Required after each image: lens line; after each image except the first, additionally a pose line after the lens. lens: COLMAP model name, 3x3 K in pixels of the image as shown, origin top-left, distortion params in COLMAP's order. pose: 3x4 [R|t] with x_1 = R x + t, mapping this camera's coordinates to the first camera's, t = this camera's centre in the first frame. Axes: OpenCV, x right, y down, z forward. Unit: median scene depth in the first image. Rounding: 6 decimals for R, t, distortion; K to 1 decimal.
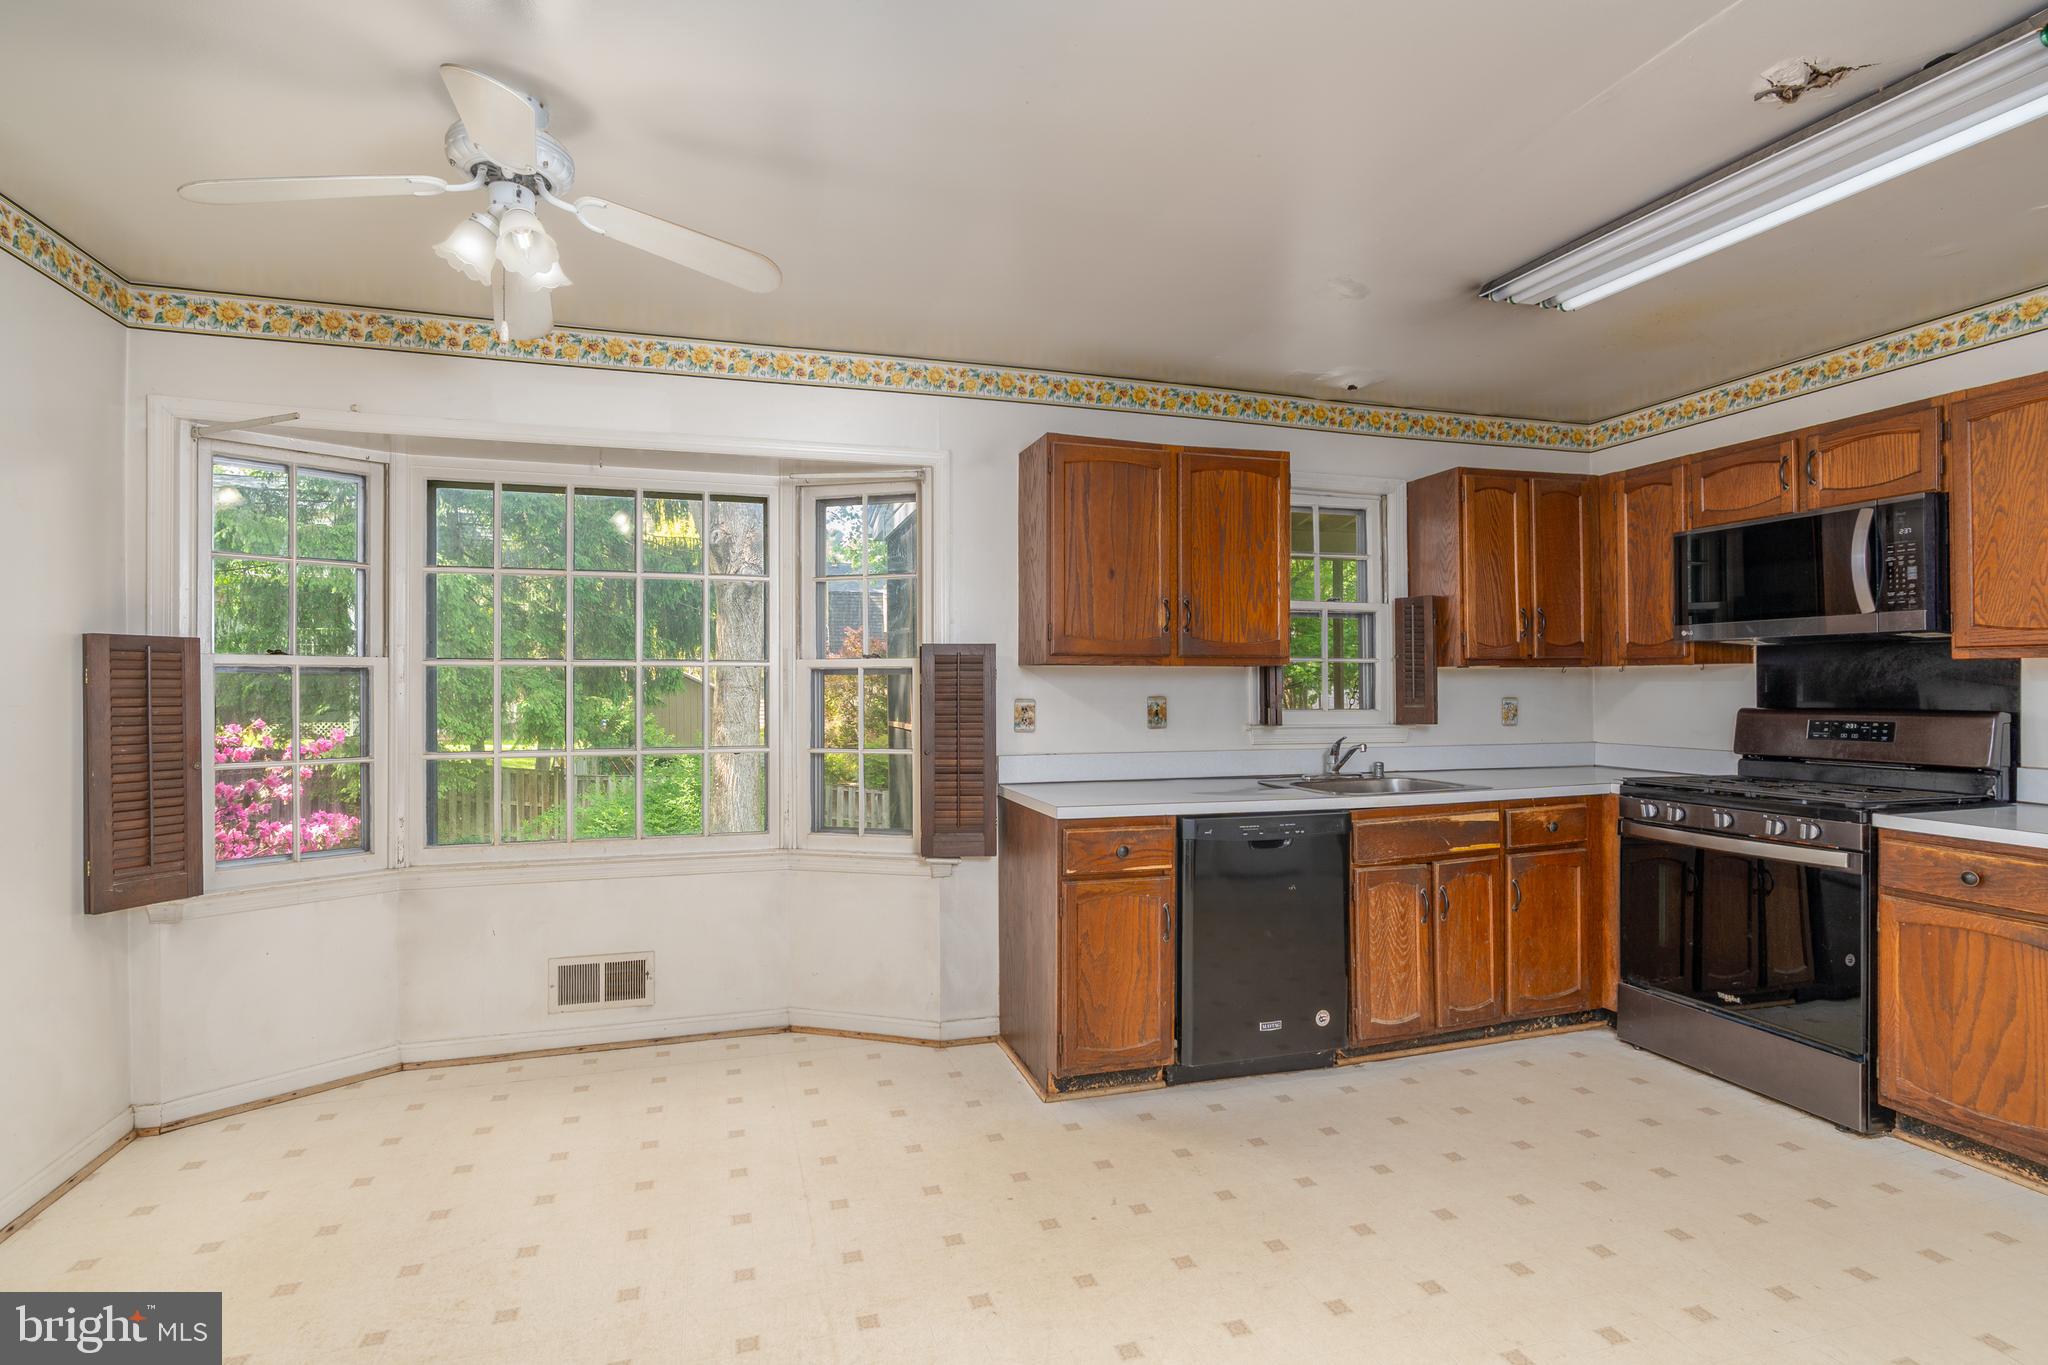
lens RADIAL K [[958.7, 0, 1025.4], [0, 958.7, 684.6], [0, 0, 1]] dist [-0.002890, -0.000678]
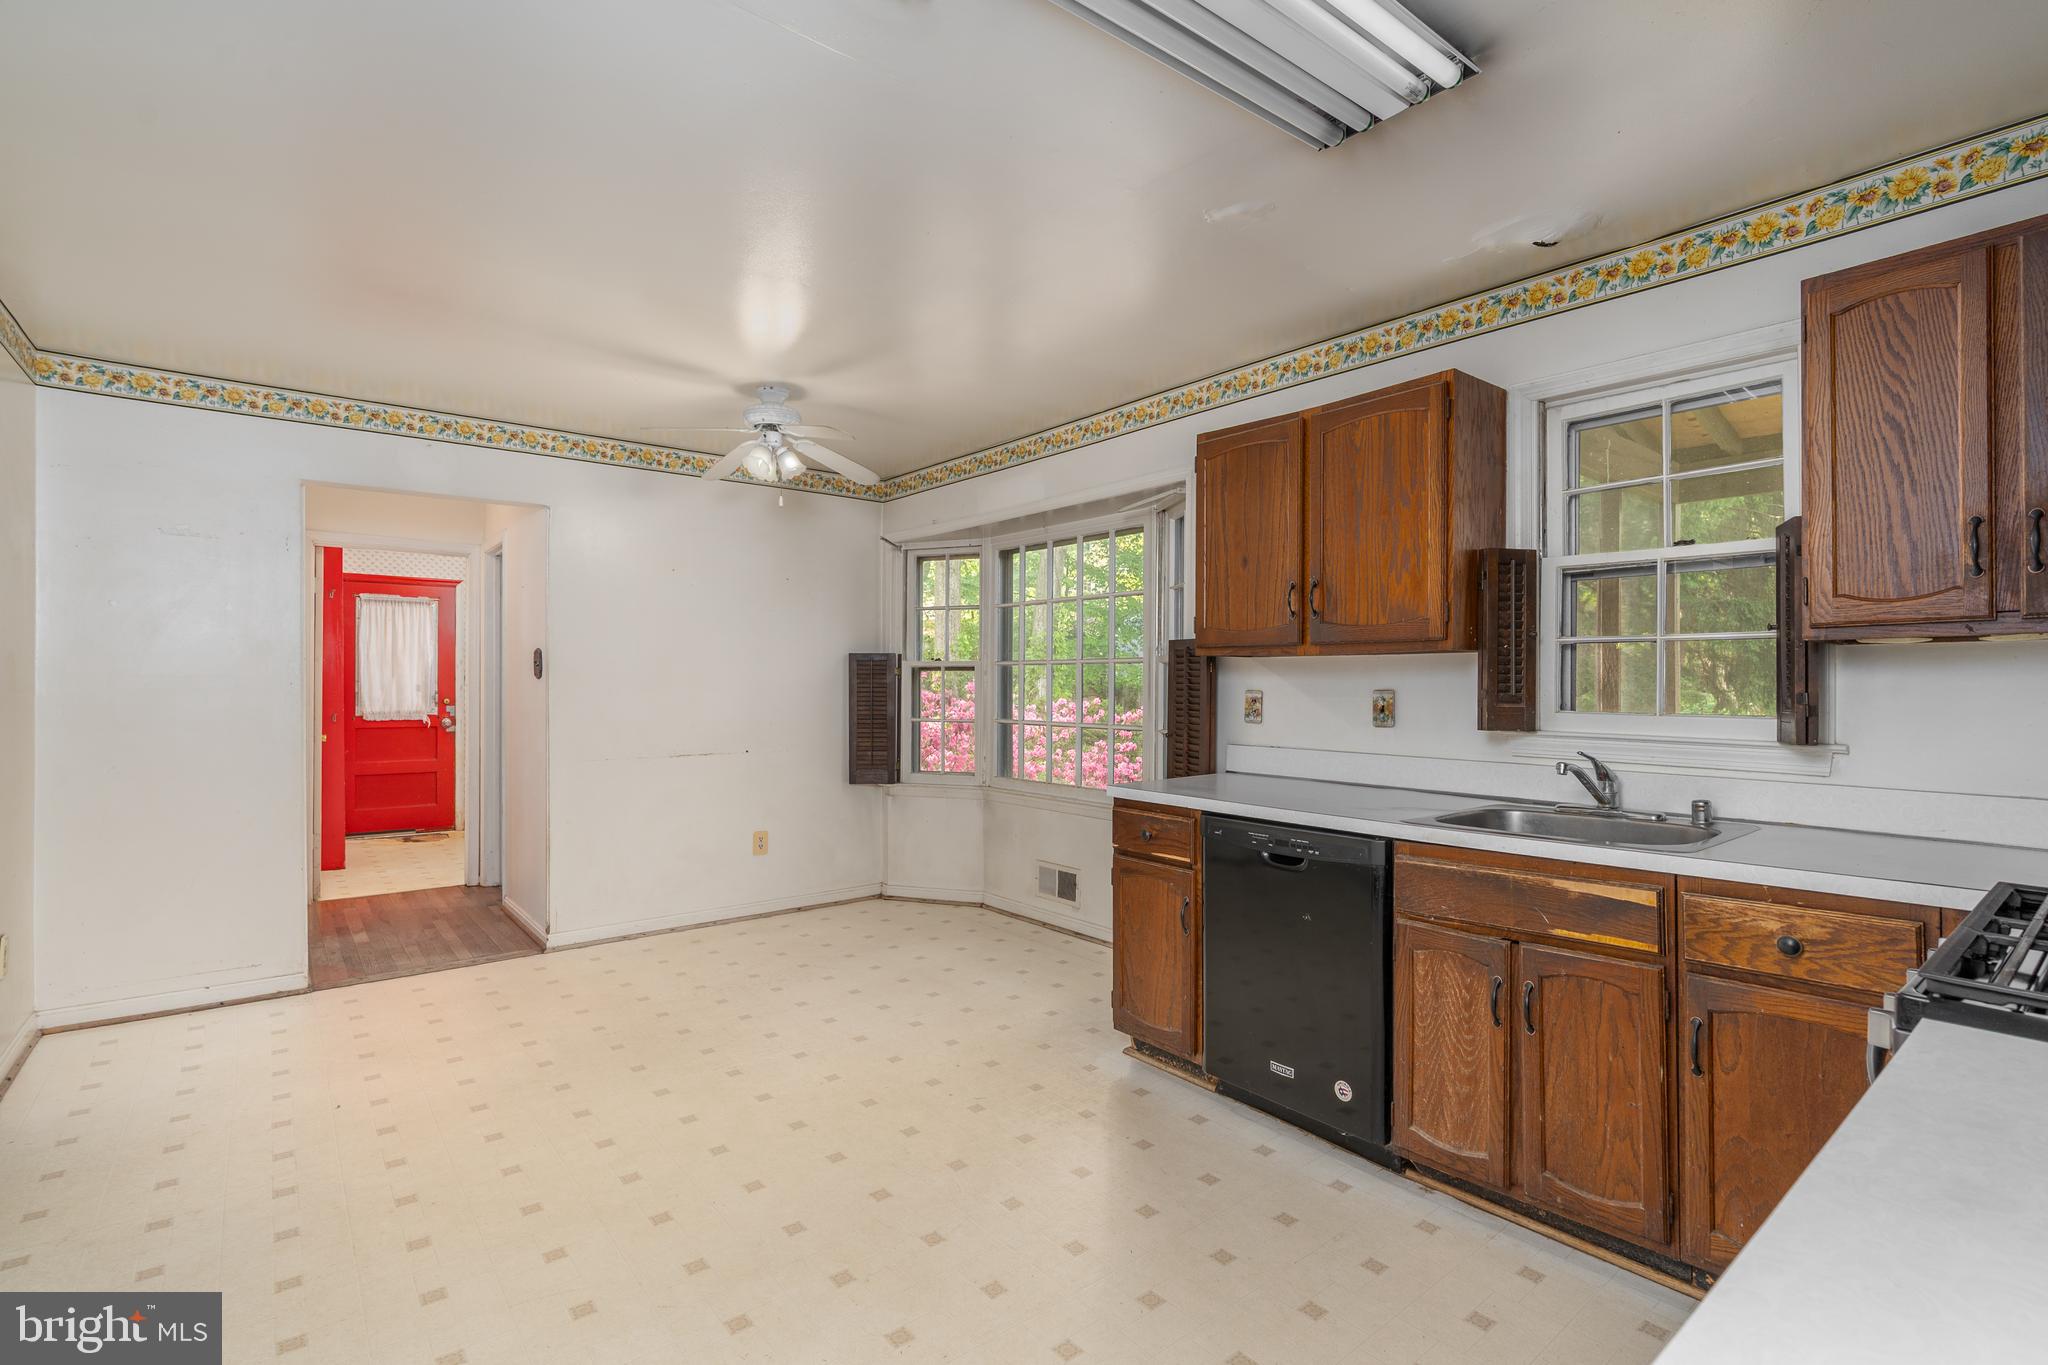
lens RADIAL K [[958.7, 0, 1032.2], [0, 958.7, 675.3], [0, 0, 1]] dist [-0.002890, -0.000678]
pose [[0.381335, -0.002570, -0.924433, 0.909220], [-0.000213, 0.999996, -0.002868, 0.002285], [0.924437, 0.001290, 0.381333, 0.431833]]
